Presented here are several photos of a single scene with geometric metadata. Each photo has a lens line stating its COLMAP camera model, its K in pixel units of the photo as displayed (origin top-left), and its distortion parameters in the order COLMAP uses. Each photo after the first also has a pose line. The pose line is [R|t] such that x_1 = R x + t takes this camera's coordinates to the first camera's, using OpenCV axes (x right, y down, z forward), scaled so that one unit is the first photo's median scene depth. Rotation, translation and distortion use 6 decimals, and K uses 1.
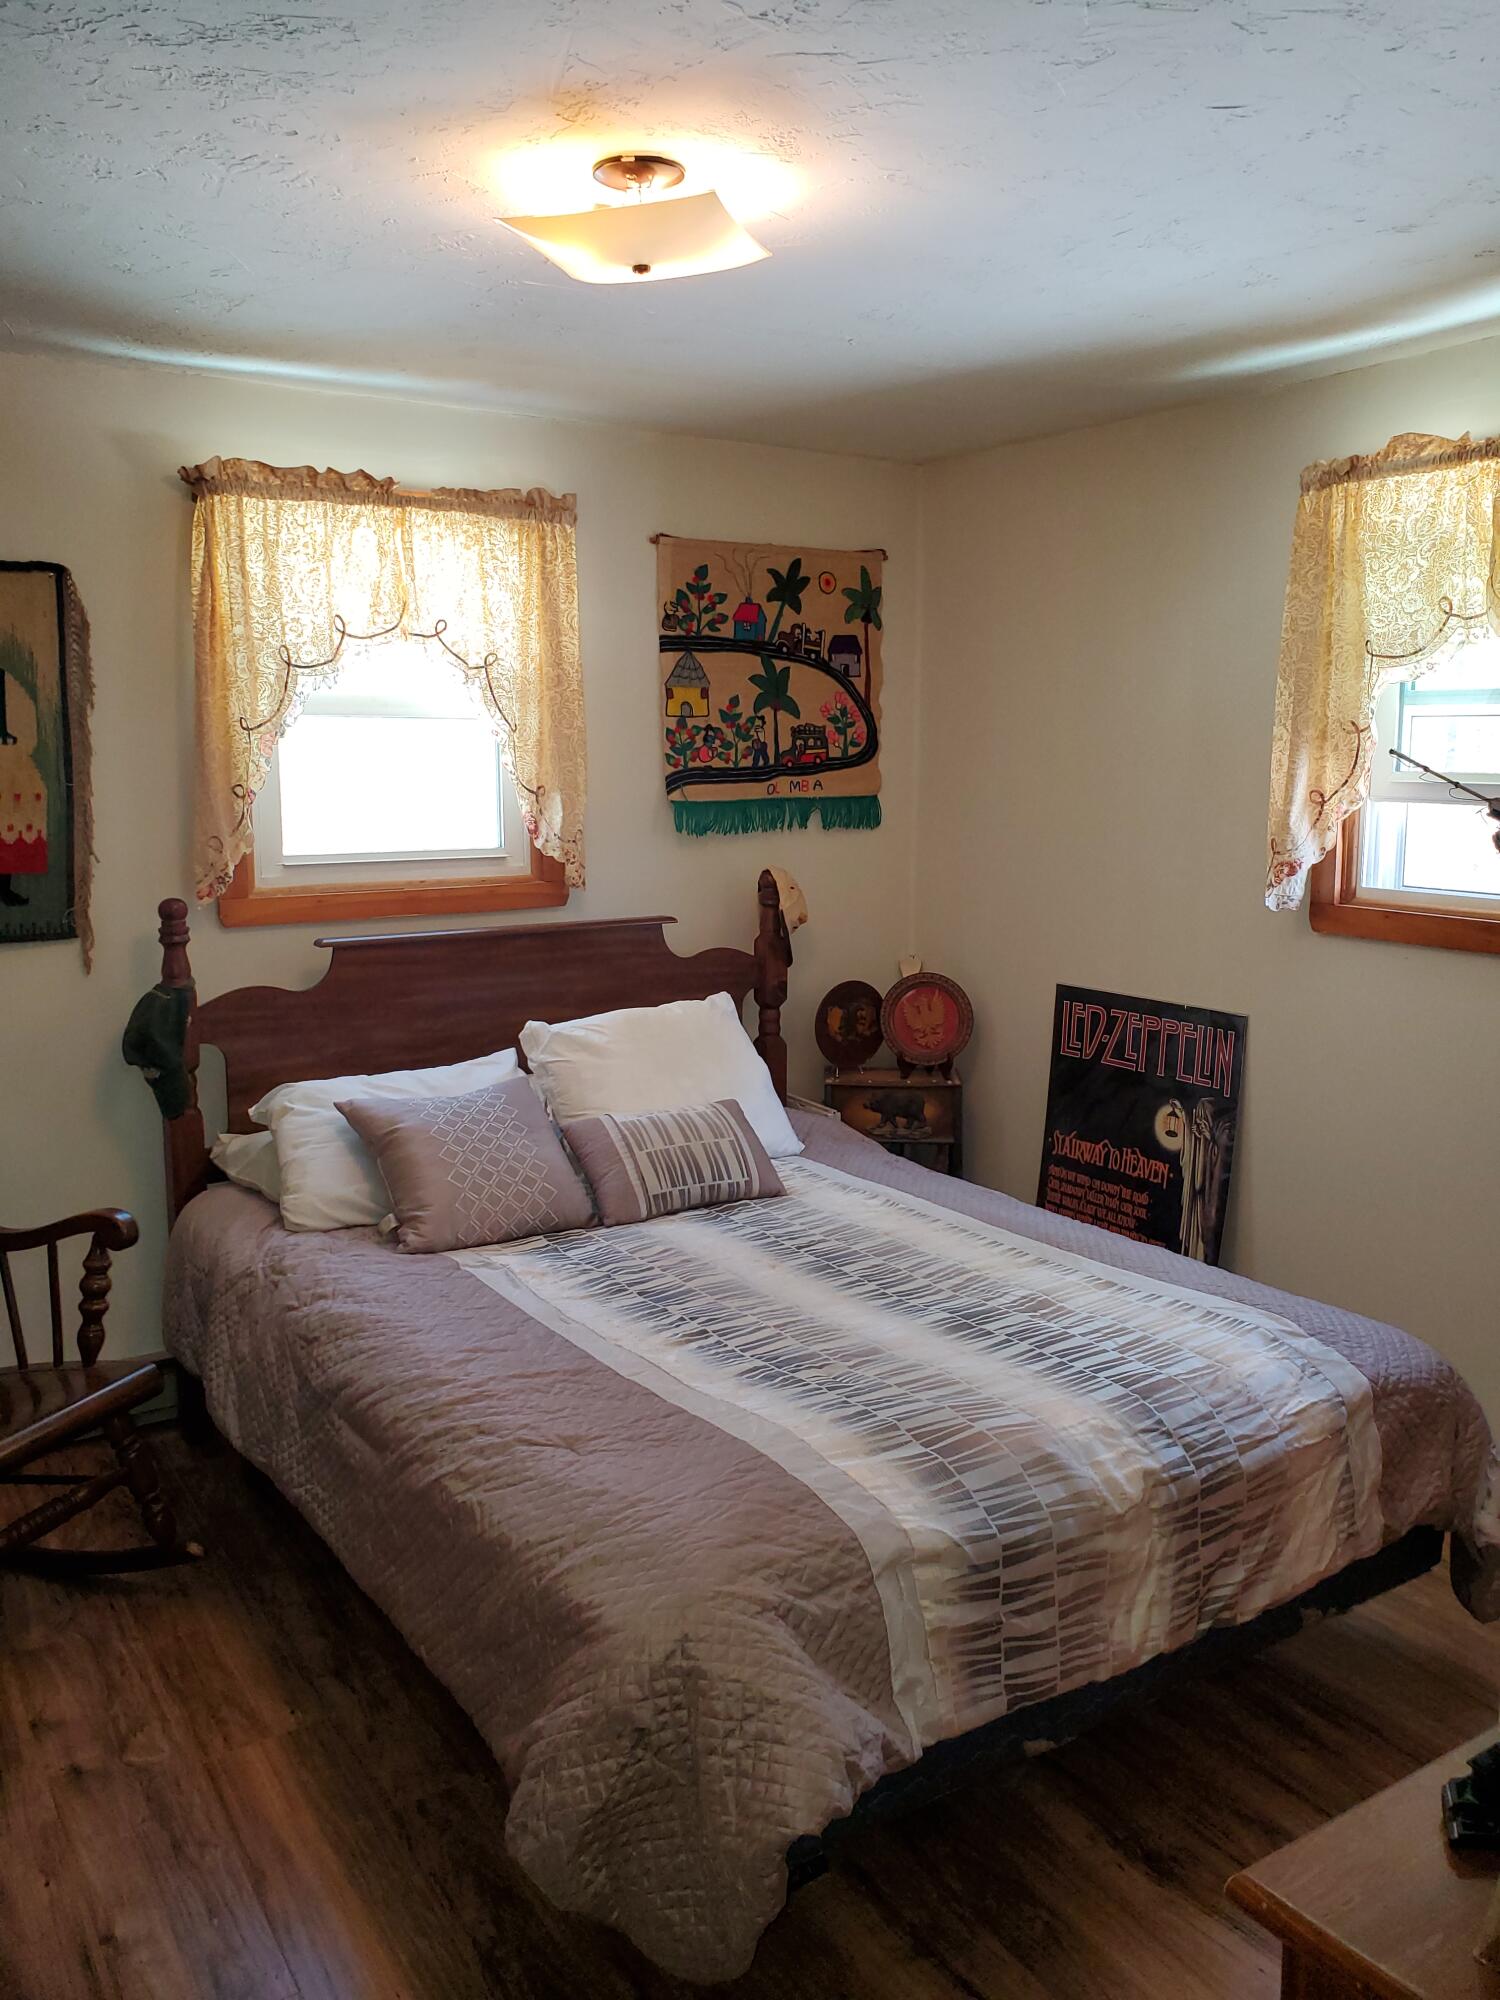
lens RADIAL K [[1531.3, 0, 750.0], [0, 1531.3, 1000.0], [0, 0, 1]] dist [0.006872, -0.075885]
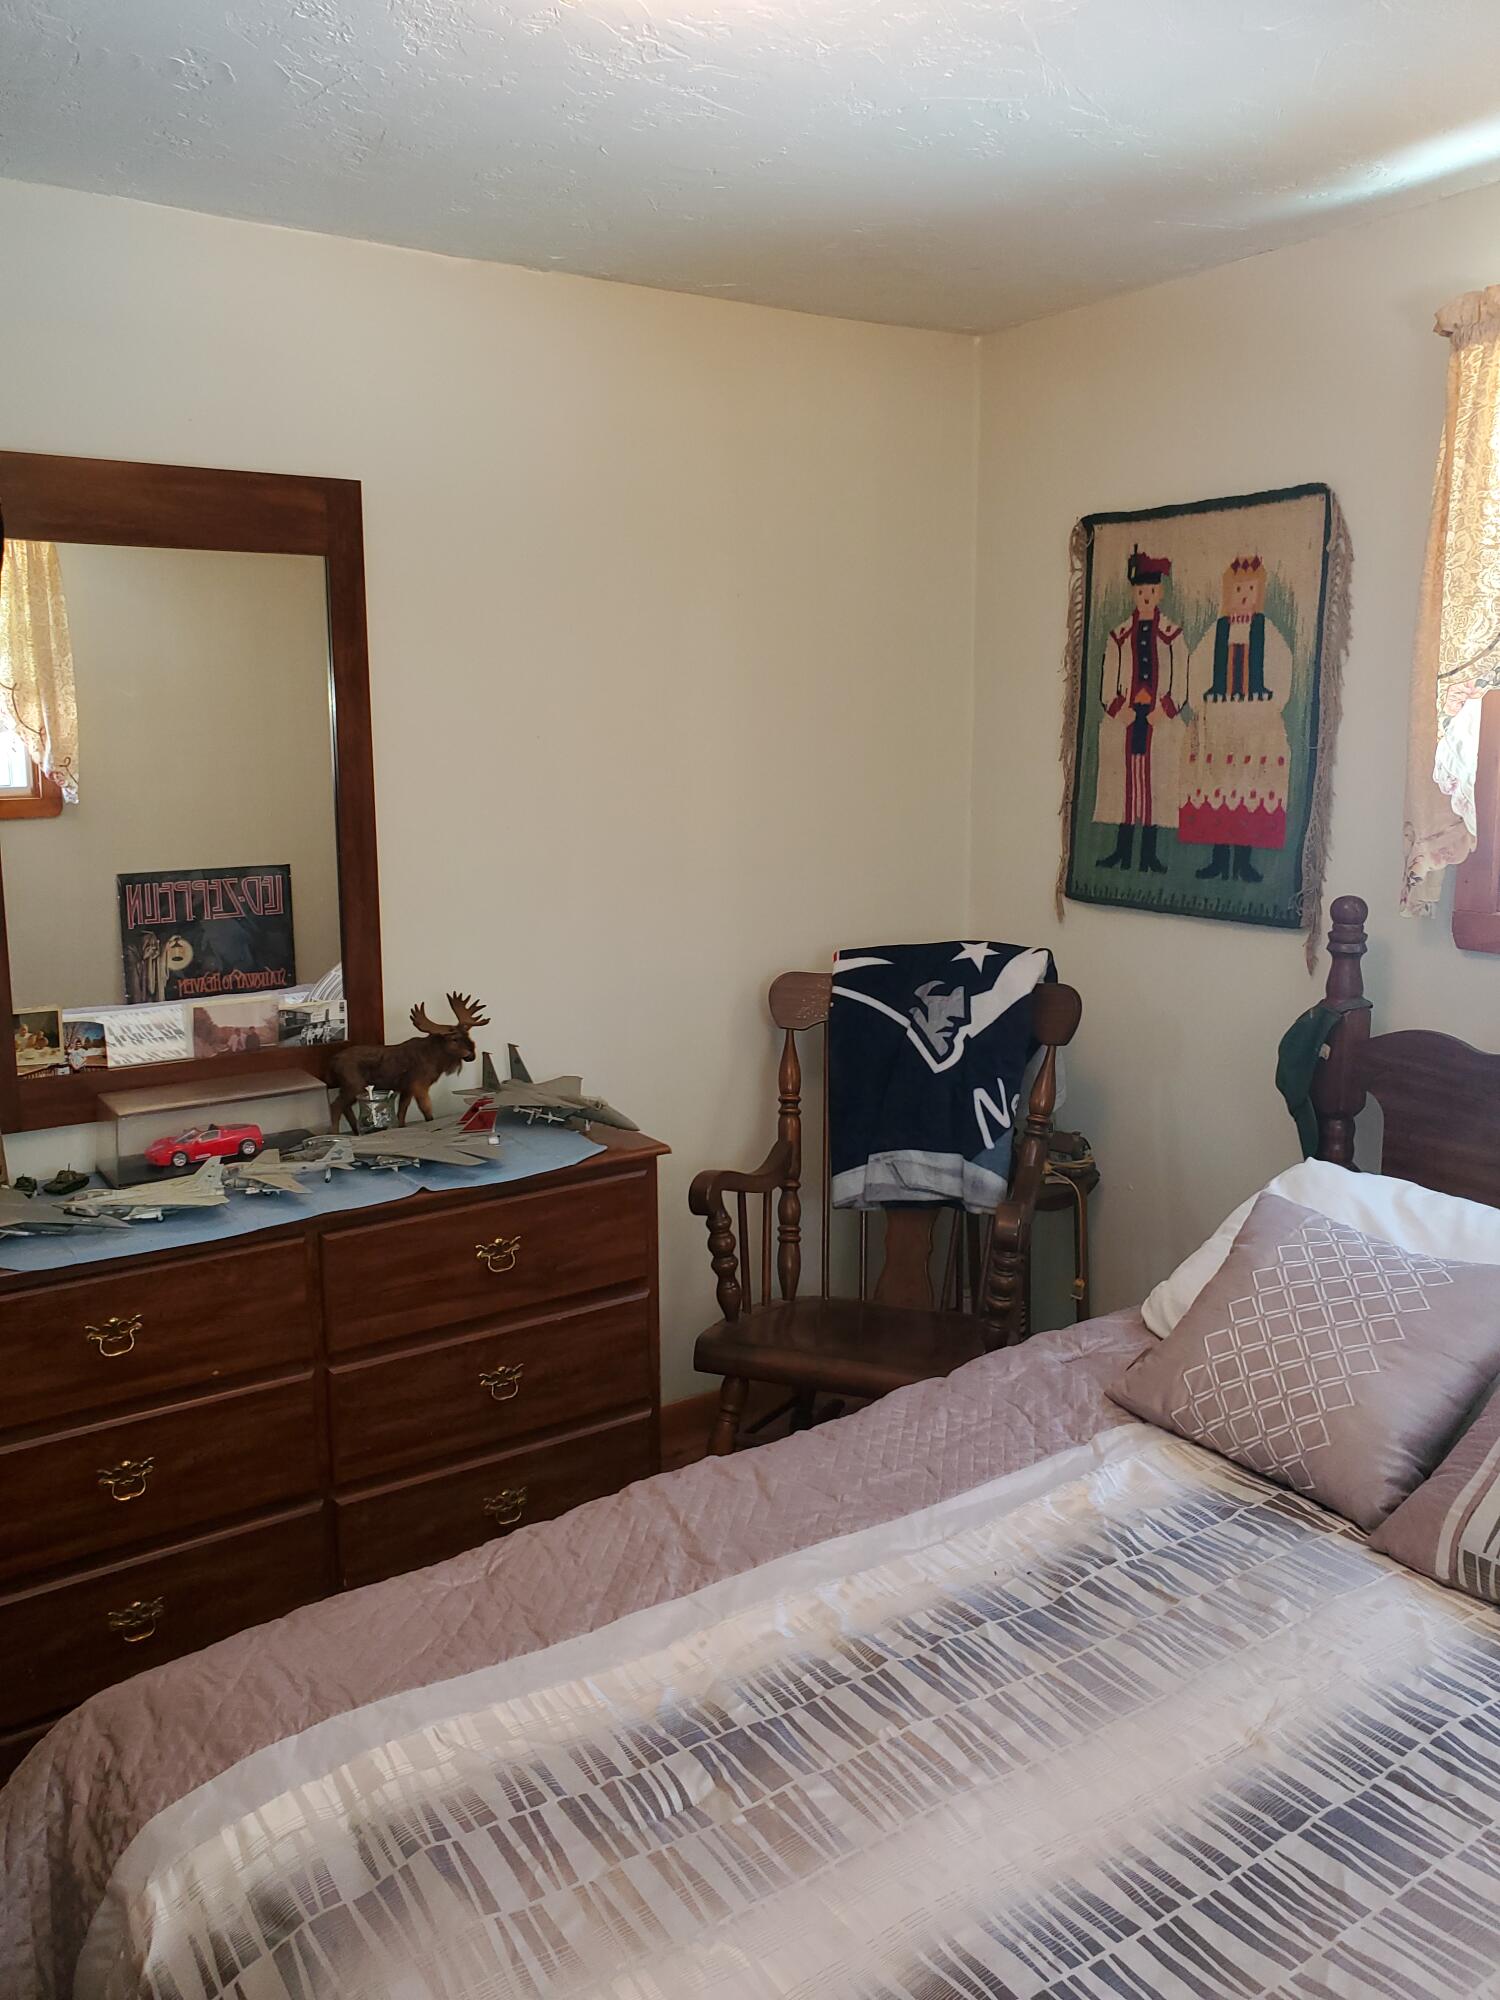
lens RADIAL K [[1511.9, 0, 750.0], [0, 1511.9, 1000.0], [0, 0, 1]] dist [-0.044739, 0.001723]
pose [[0.011227, 0.186868, -0.982321, 0.407966], [-0.164702, 0.969311, 0.182510, -0.111318], [0.986279, 0.159741, 0.041660, 0.713977]]
